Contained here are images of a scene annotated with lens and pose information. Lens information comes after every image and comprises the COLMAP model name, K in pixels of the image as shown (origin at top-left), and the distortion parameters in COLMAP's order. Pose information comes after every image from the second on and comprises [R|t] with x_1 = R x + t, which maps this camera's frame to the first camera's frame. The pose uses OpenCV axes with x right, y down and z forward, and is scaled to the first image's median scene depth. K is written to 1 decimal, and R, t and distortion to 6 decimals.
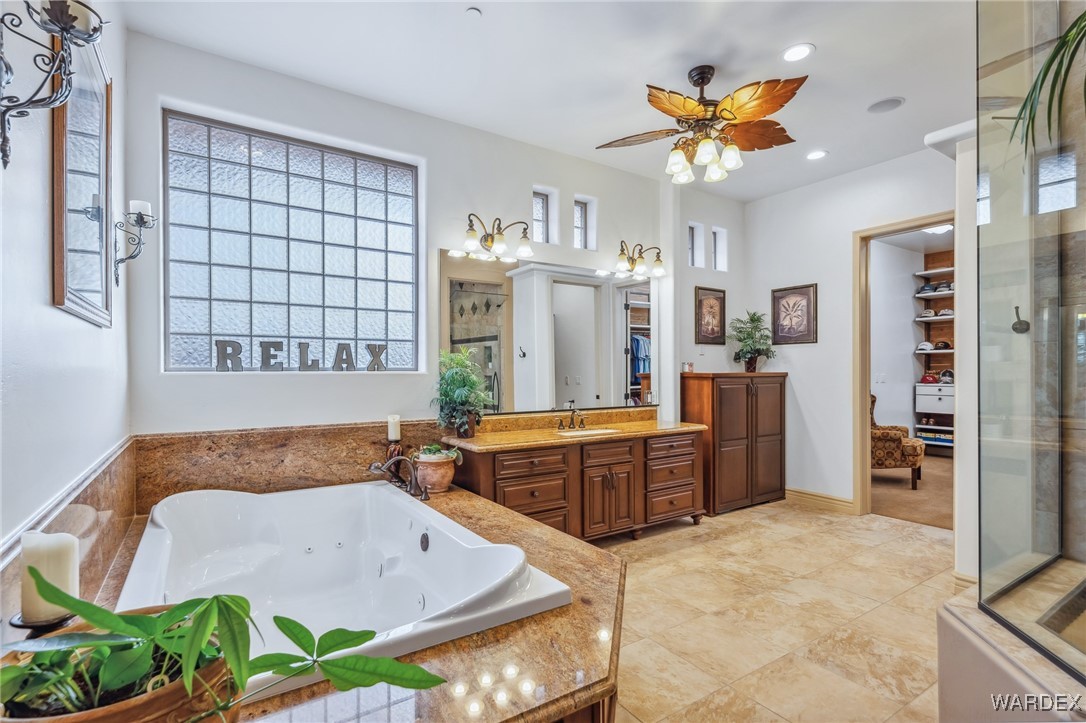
lens RADIAL K [[511.9, 0, 540.8], [0, 511.9, 368.7], [0, 0, 1]] dist [0.001901, 0.000620]
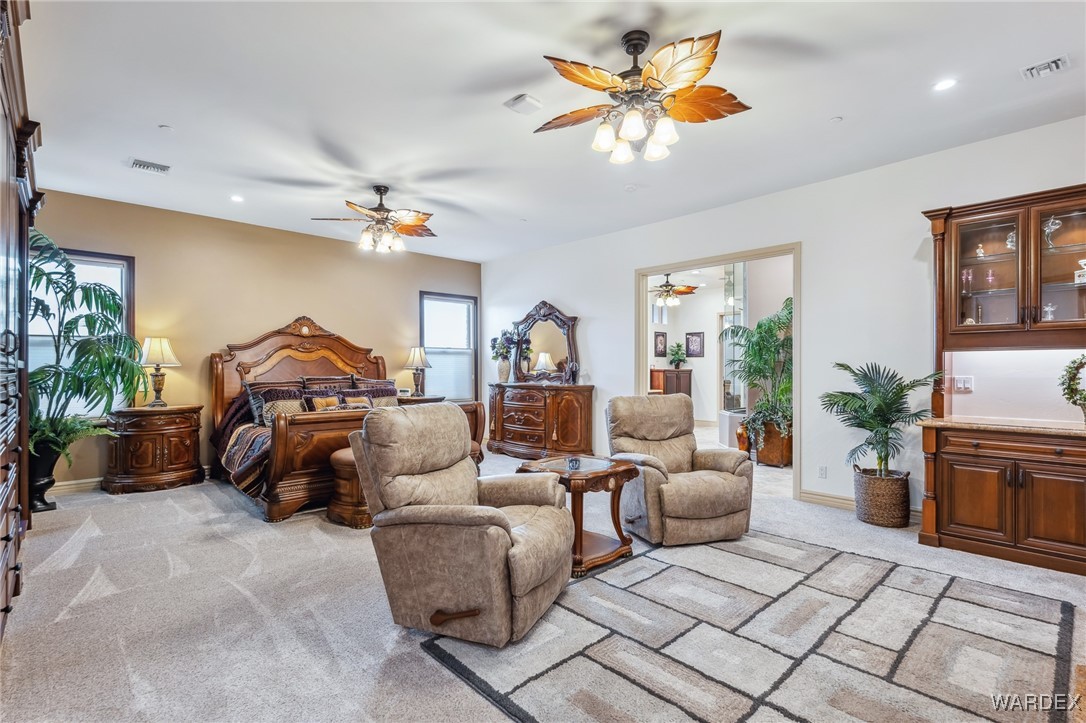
lens RADIAL K [[511.9, 0, 540.8], [0, 511.9, 368.7], [0, 0, 1]] dist [0.001901, 0.000620]
pose [[0.985657, 0.003876, 0.168715, -0.608883], [-0.004208, 0.999990, 0.001608, 0.004078], [-0.168708, -0.002295, 0.985663, -1.217262]]
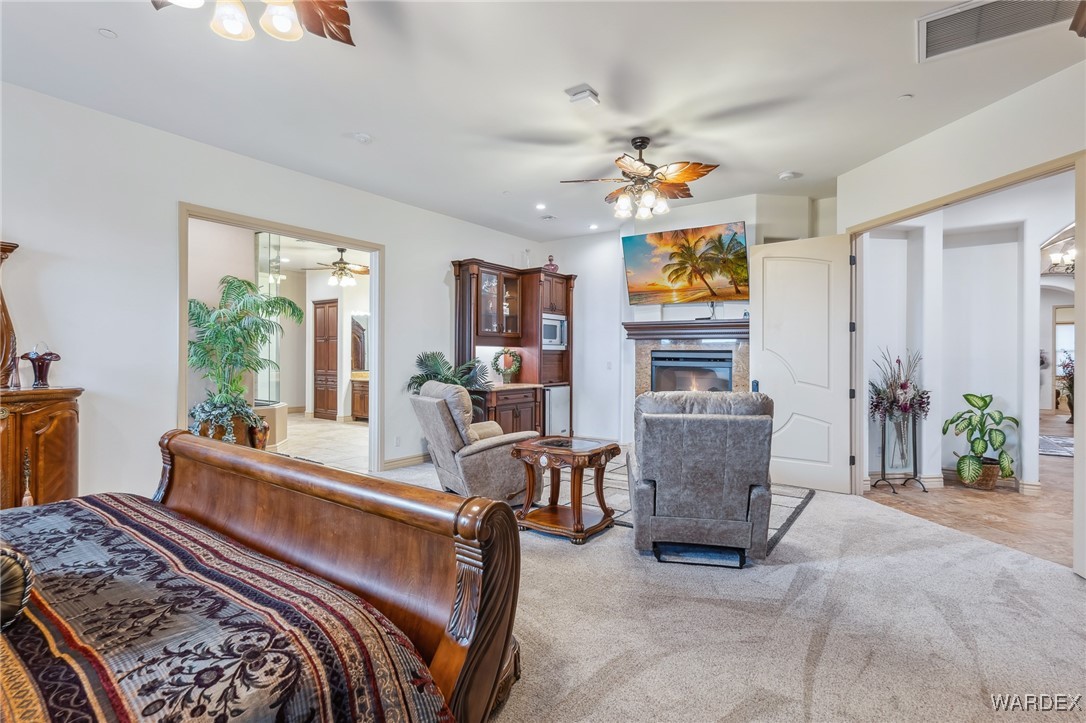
lens RADIAL K [[530.1, 0, 535.9], [0, 530.1, 366.8], [0, 0, 1]] dist [0.019725, -0.023308]
pose [[-0.368613, -0.018199, 0.929405, -1.176267], [-0.004680, 0.999832, 0.017722, 0.003870], [-0.929571, 0.002183, -0.368636, -0.190661]]
